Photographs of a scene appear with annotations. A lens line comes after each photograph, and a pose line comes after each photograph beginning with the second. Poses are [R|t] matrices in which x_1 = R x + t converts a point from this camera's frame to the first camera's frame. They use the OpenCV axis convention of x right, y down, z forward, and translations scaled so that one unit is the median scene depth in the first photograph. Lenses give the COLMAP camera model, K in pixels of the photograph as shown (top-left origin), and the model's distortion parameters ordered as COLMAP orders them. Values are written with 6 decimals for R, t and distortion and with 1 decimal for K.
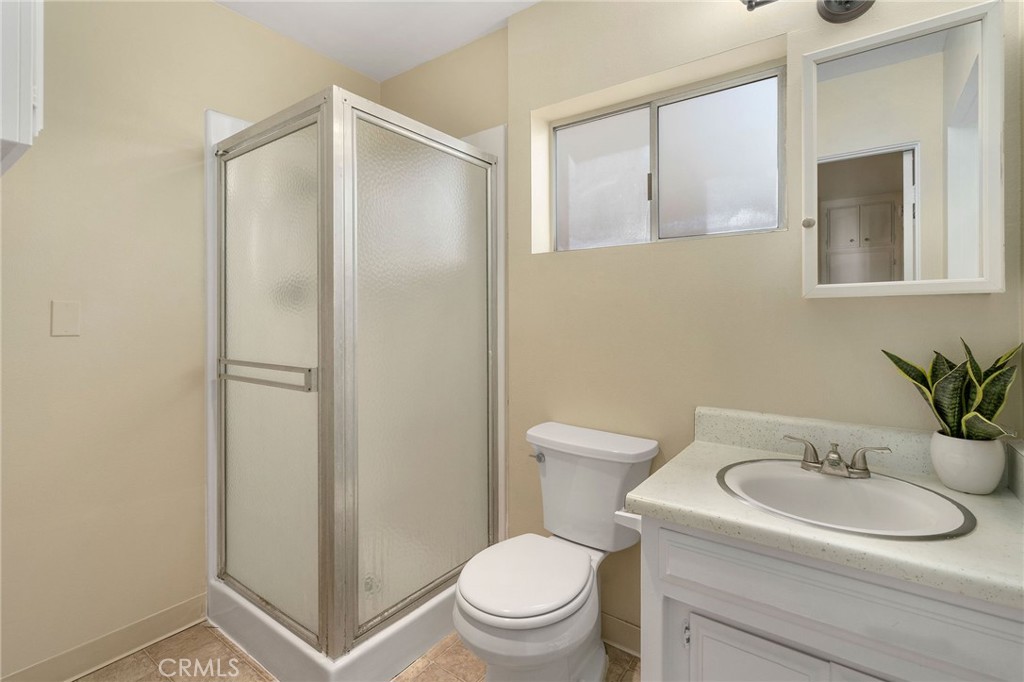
lens RADIAL K [[496.0, 0, 511.3], [0, 496.0, 330.4], [0, 0, 1]] dist [-0.002622, 0.000131]
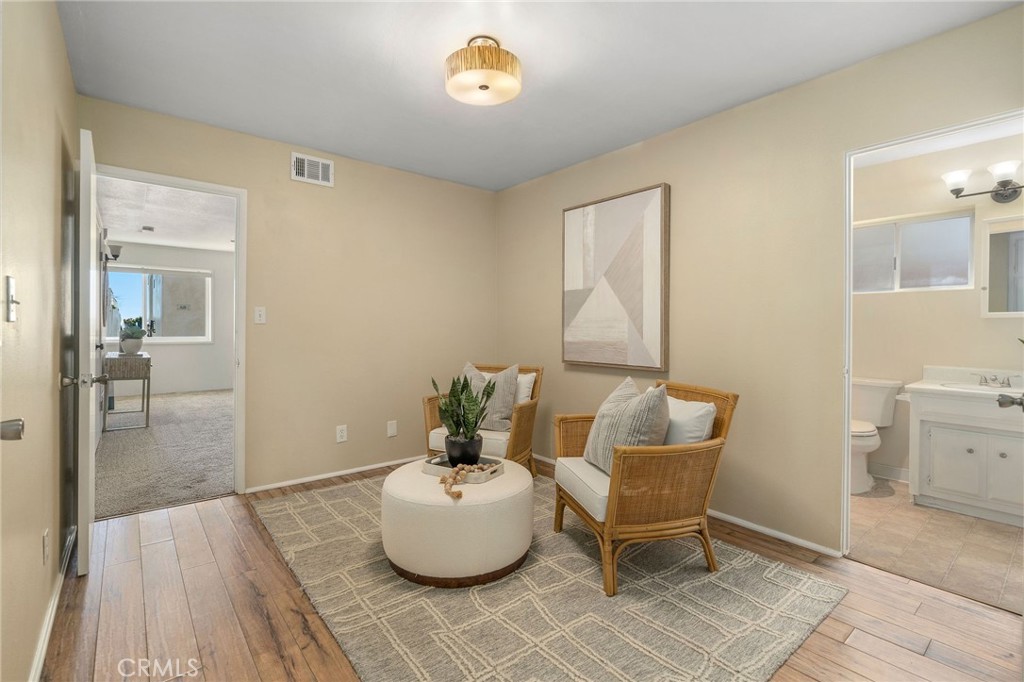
lens RADIAL K [[470.1, 0, 510.3], [0, 470.1, 334.2], [0, 0, 1]] dist [-0.009000, 0.000253]
pose [[0.961468, 0.017070, -0.274388, -1.046543], [-0.017841, 0.999841, -0.000315, 0.060949], [0.274339, 0.005198, 0.961619, -1.906211]]
